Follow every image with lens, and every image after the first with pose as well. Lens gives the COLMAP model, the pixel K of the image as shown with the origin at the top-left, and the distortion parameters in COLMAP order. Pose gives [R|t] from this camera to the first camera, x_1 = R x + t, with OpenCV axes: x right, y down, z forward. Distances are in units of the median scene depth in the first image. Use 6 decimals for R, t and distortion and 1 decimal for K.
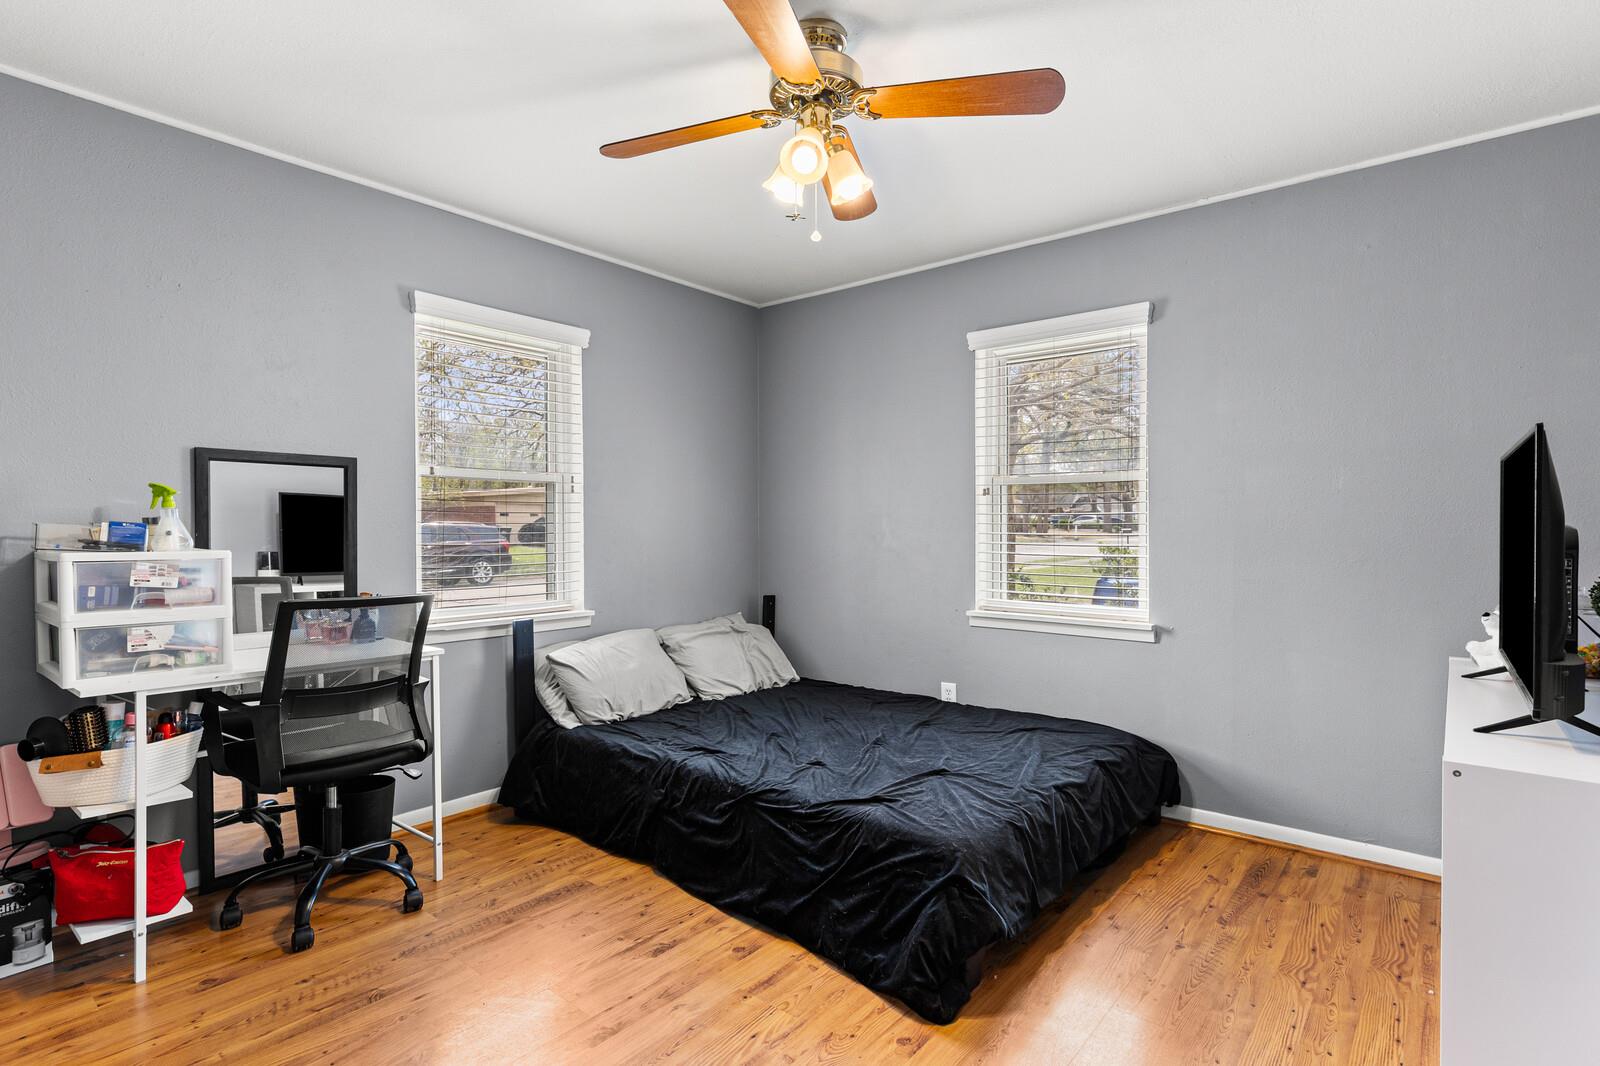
lens RADIAL K [[783.8, 0, 796.6], [0, 783.8, 538.0], [0, 0, 1]] dist [0.005750, 0.000419]
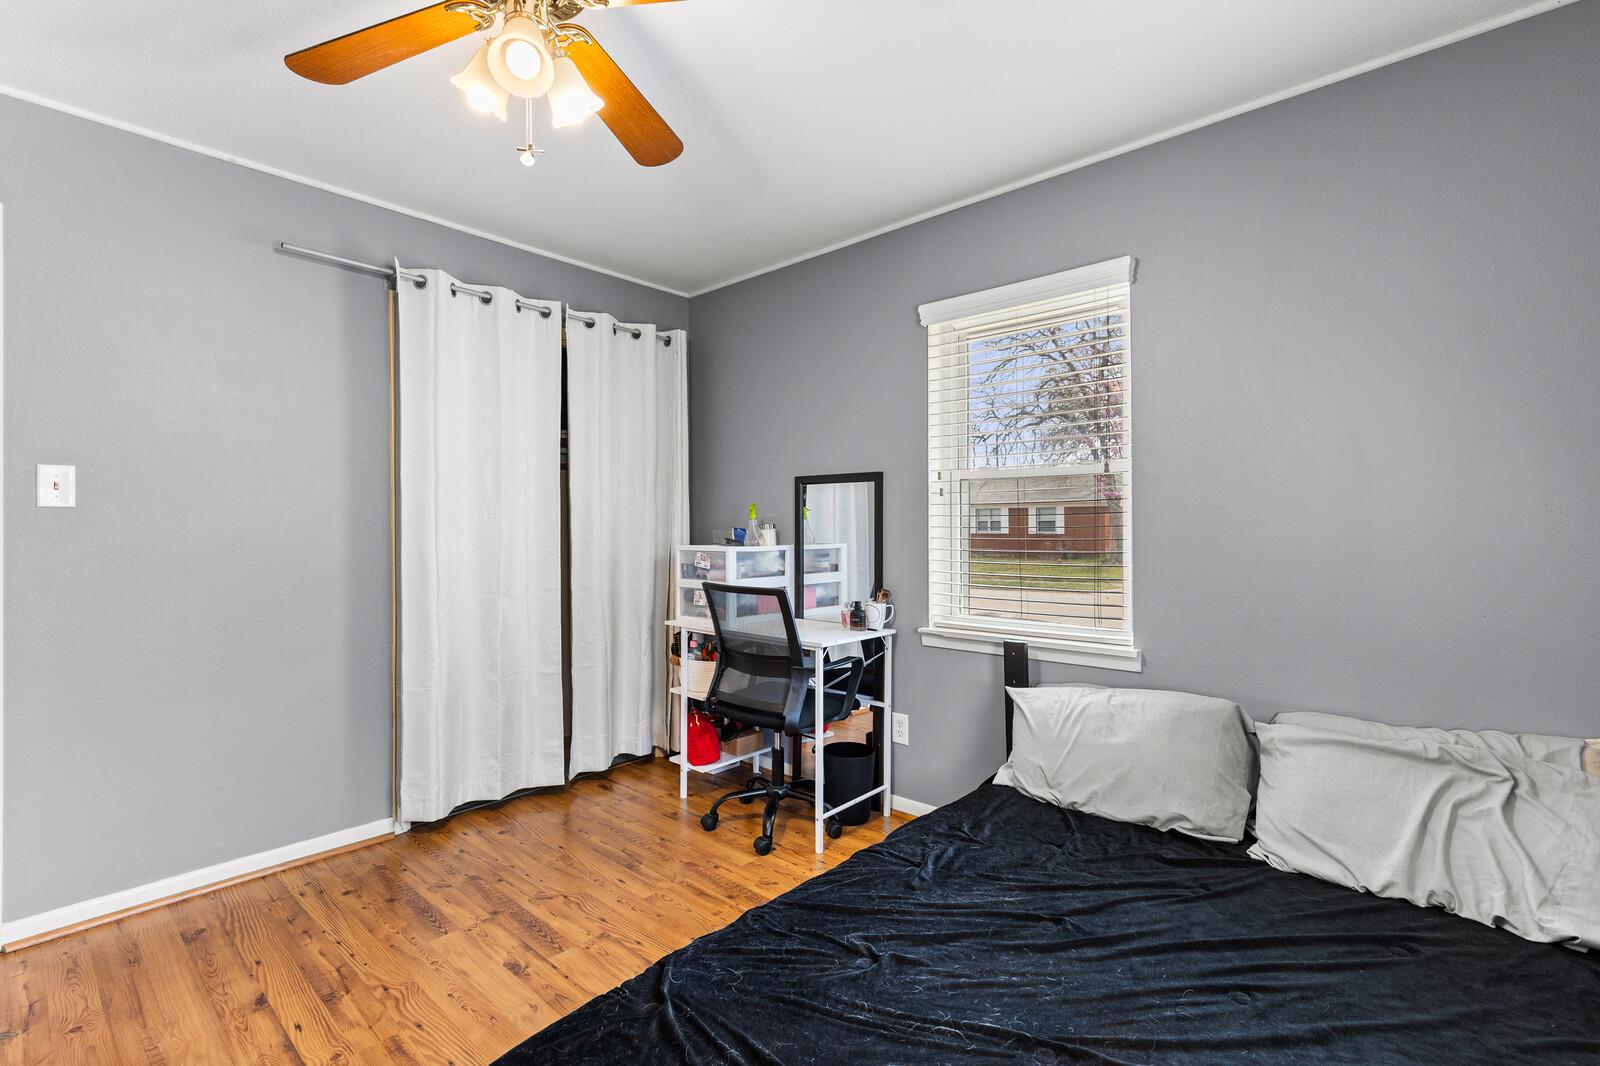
lens RADIAL K [[738.6, 0, 796.6], [0, 738.6, 527.0], [0, 0, 1]] dist [0.005514, 0.000000]
pose [[-0.048061, -0.006469, -0.998823, 0.616696], [-0.015061, 0.999870, -0.005751, -0.013898], [0.998731, 0.014766, -0.048152, 1.079748]]
